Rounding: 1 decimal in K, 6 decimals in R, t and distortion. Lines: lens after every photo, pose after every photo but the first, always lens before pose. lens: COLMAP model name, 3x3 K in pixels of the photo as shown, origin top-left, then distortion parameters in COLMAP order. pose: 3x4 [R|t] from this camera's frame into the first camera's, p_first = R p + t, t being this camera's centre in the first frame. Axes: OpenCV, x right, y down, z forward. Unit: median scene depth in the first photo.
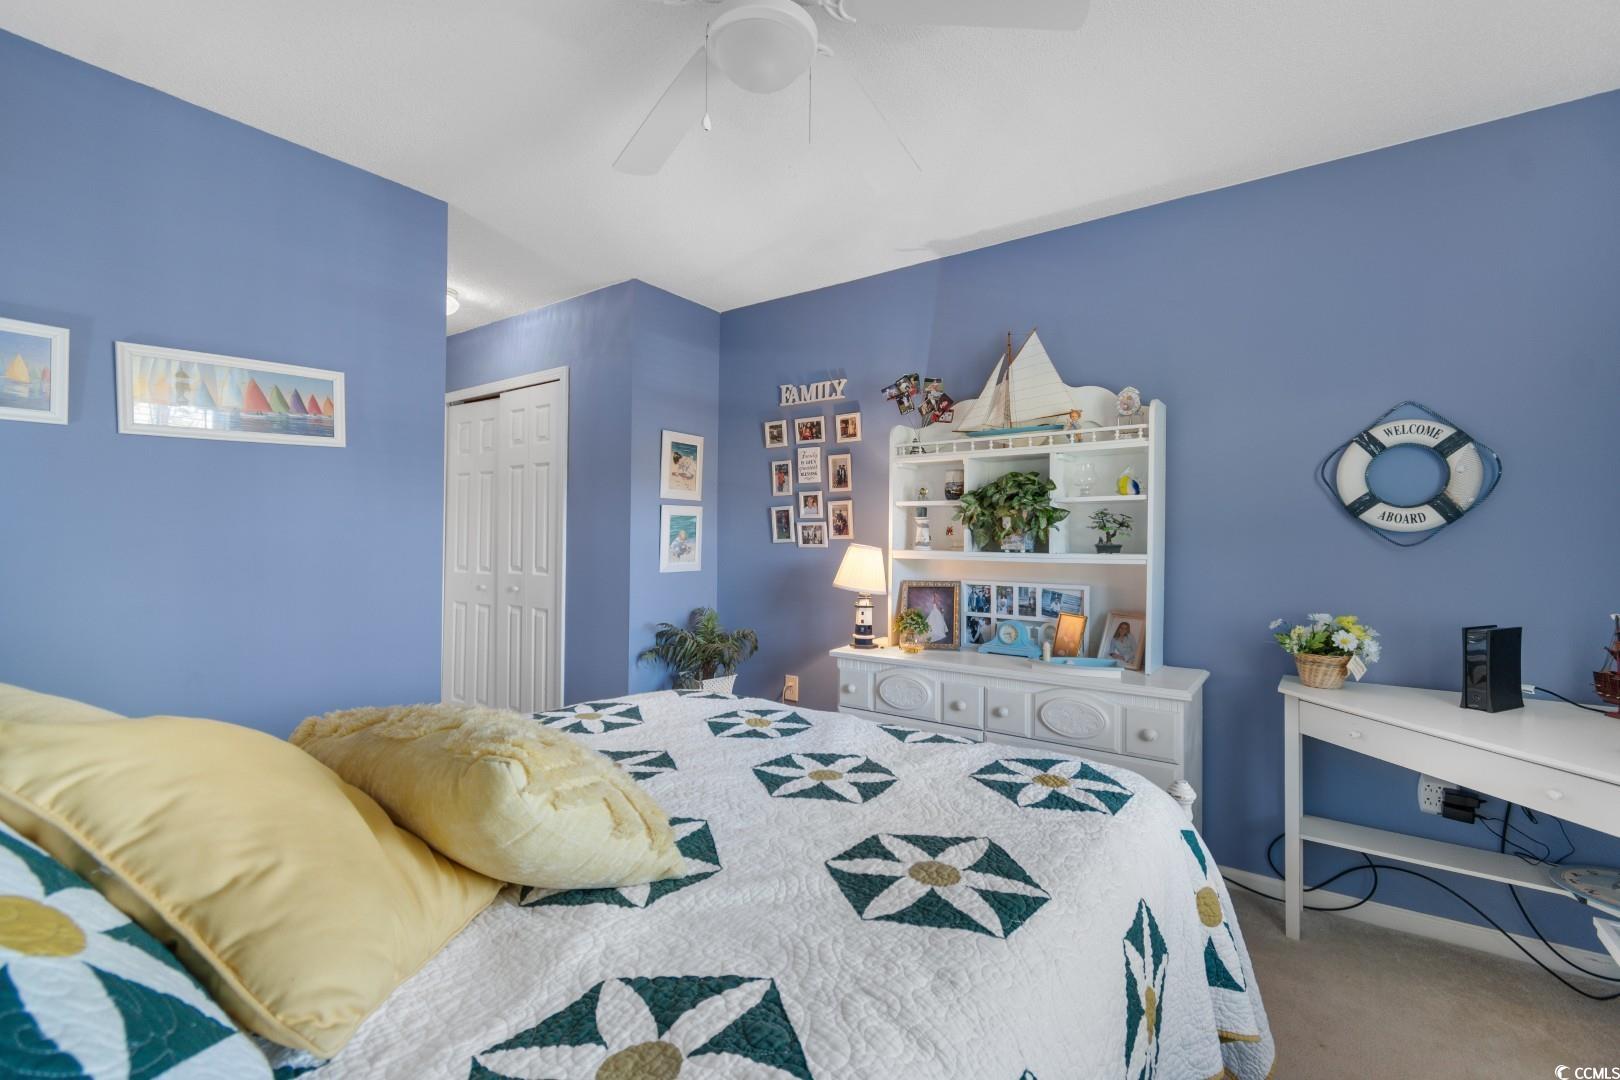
lens RADIAL K [[709.8, 0, 817.0], [0, 709.8, 534.4], [0, 0, 1]] dist [0.002533, -0.000613]
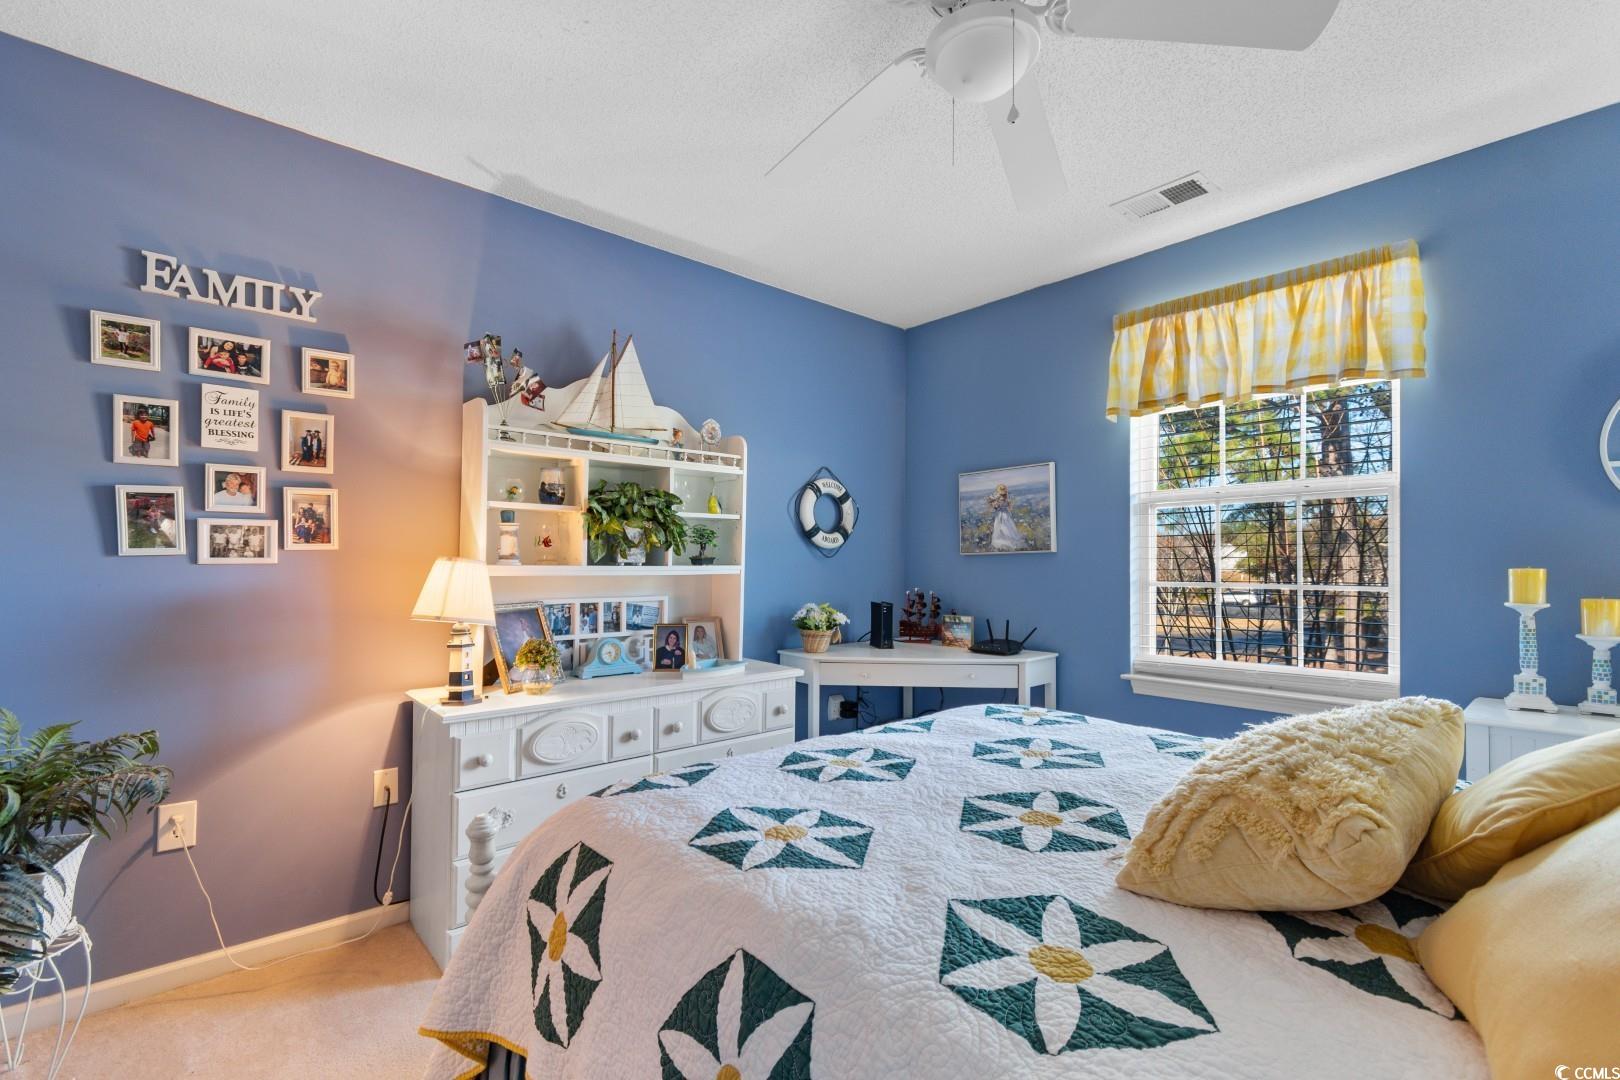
lens RADIAL K [[709.8, 0, 816.6], [0, 709.8, 554.5], [0, 0, 1]] dist [0.002533, -0.000613]
pose [[0.221100, -0.000761, 0.975251, -0.500416], [-0.012359, 0.999917, 0.003582, 0.003321], [-0.975173, -0.012845, 0.221072, 0.457633]]
